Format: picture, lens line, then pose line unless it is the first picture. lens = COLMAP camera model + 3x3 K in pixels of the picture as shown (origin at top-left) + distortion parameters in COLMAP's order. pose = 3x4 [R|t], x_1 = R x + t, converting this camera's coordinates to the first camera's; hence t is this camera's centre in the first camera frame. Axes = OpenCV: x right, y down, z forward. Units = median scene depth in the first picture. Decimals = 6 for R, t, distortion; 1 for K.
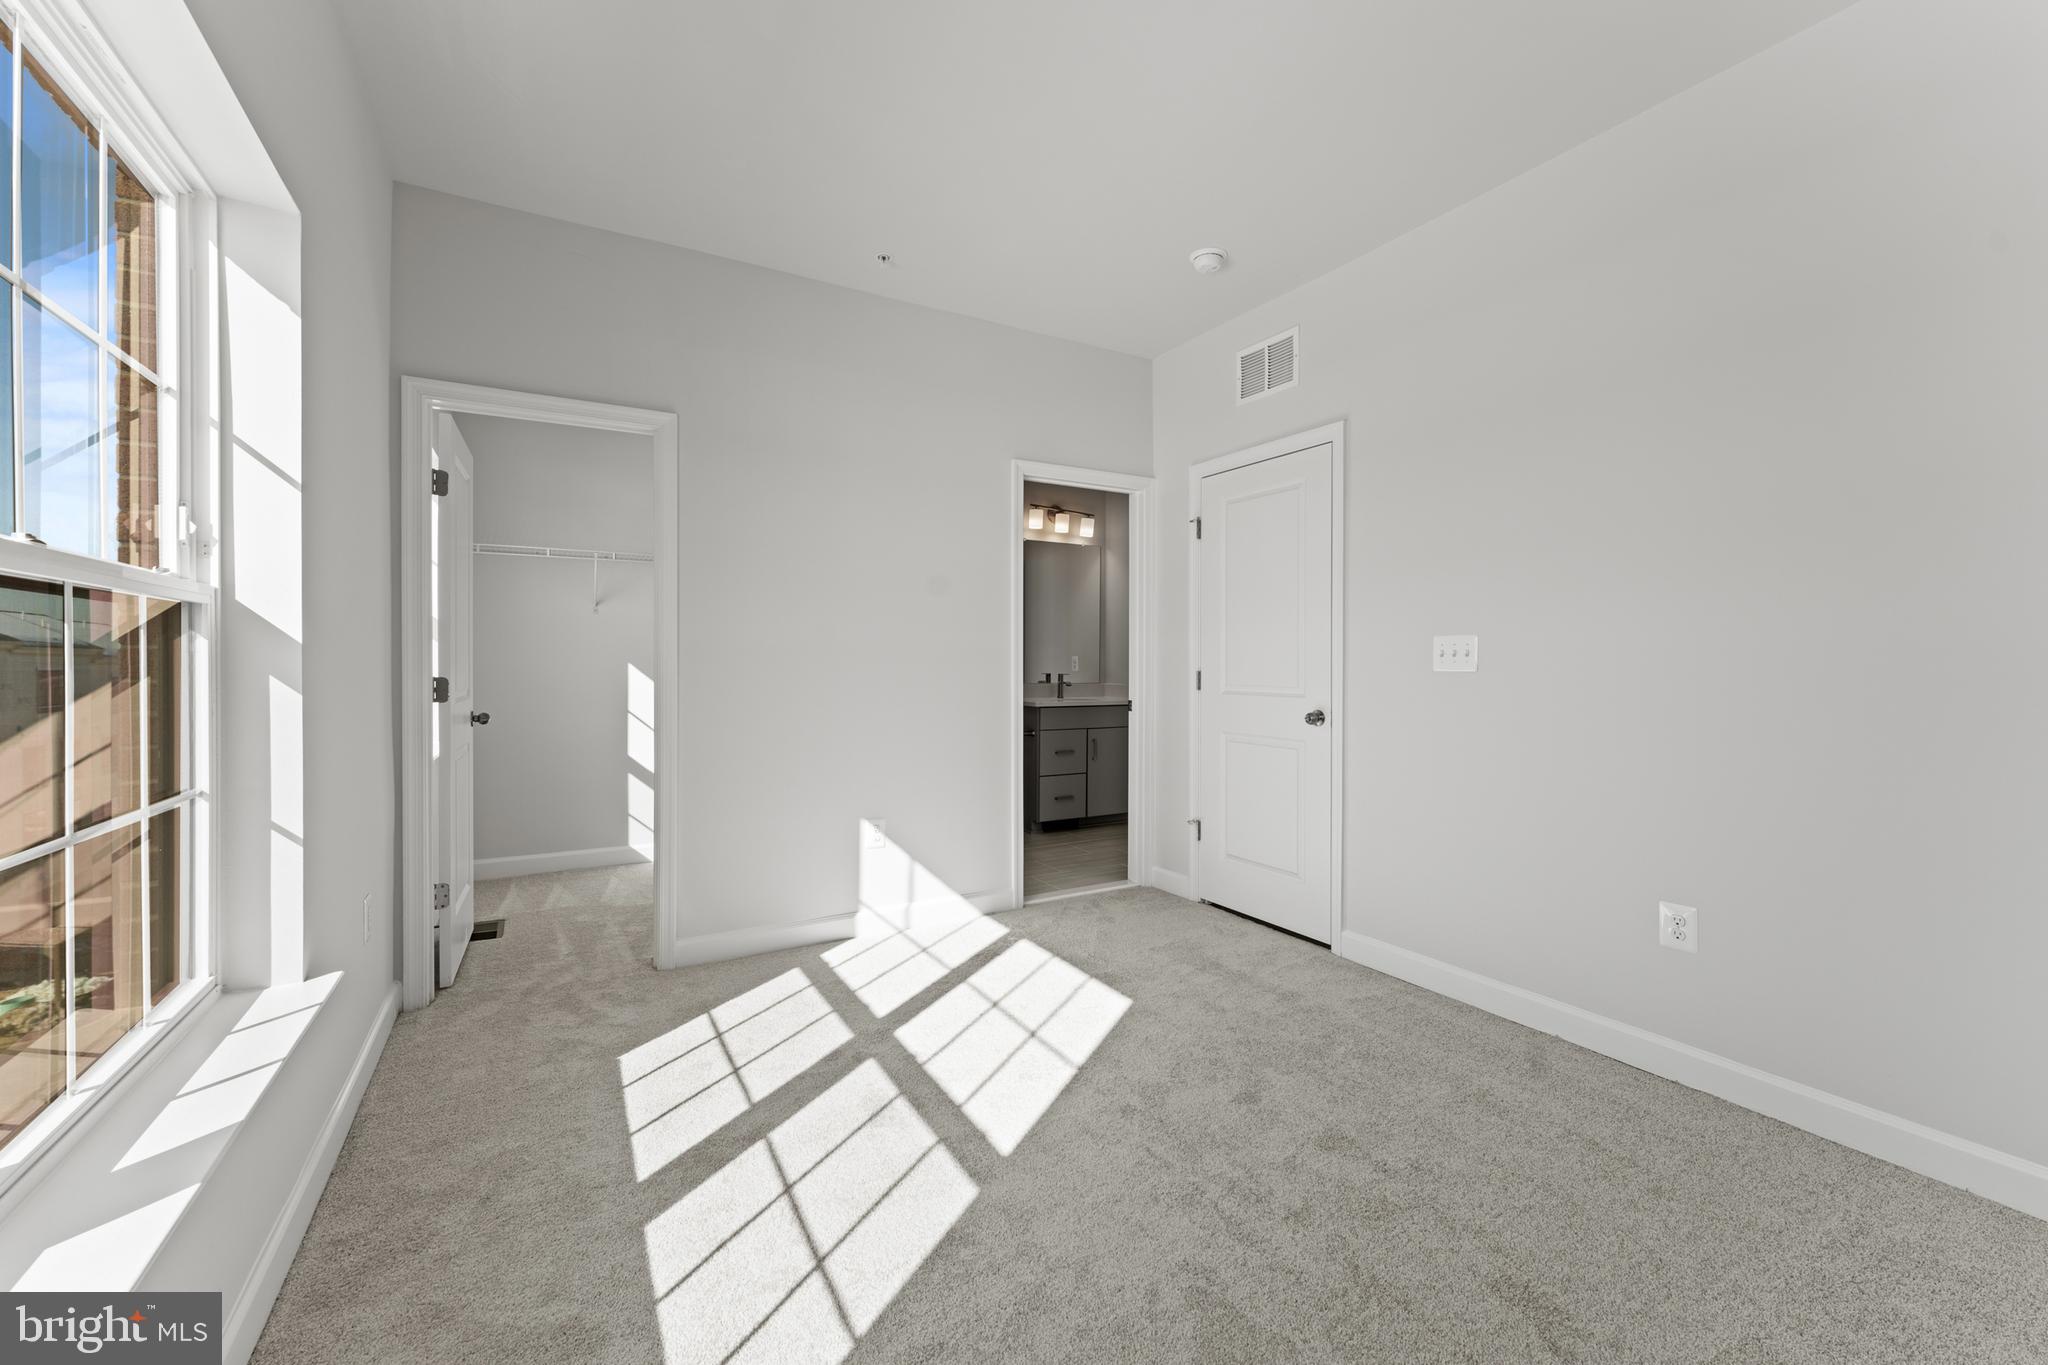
lens RADIAL K [[845.4, 0, 1055.9], [0, 845.4, 655.6], [0, 0, 1]] dist [0.000178, 0.000045]
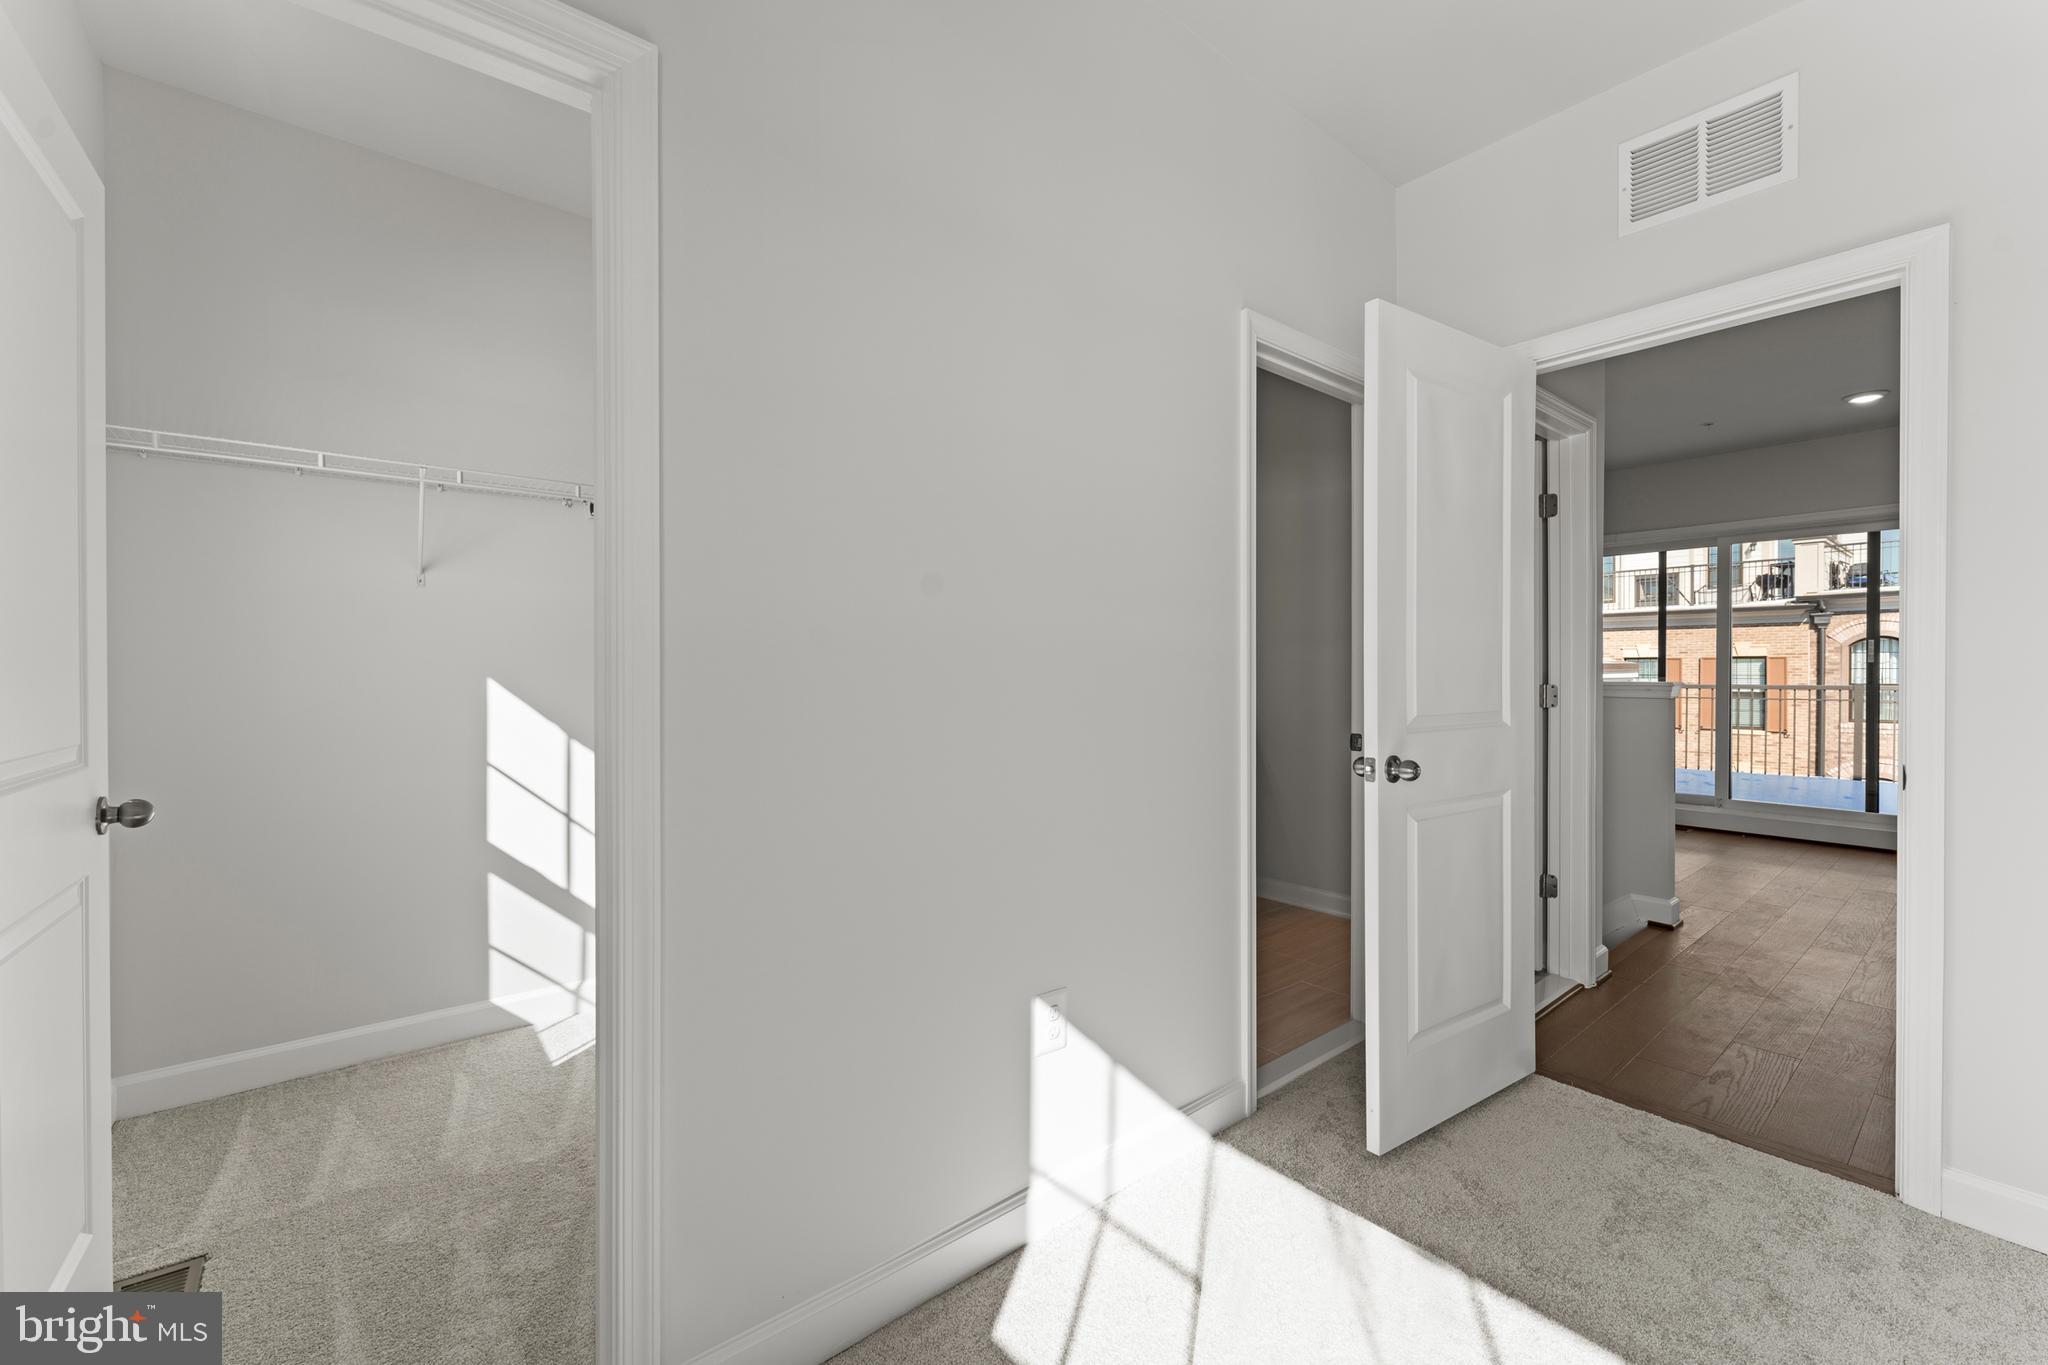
lens RADIAL K [[819.8, 0, 1024.1], [0, 819.8, 664.9], [0, 0, 1]] dist [-0.000543, 0.000082]
pose [[0.989419, -0.001483, 0.145080, -0.292382], [0.001039, 0.999995, 0.003134, 0.001044], [-0.145083, -0.002950, 0.989415, 0.518854]]
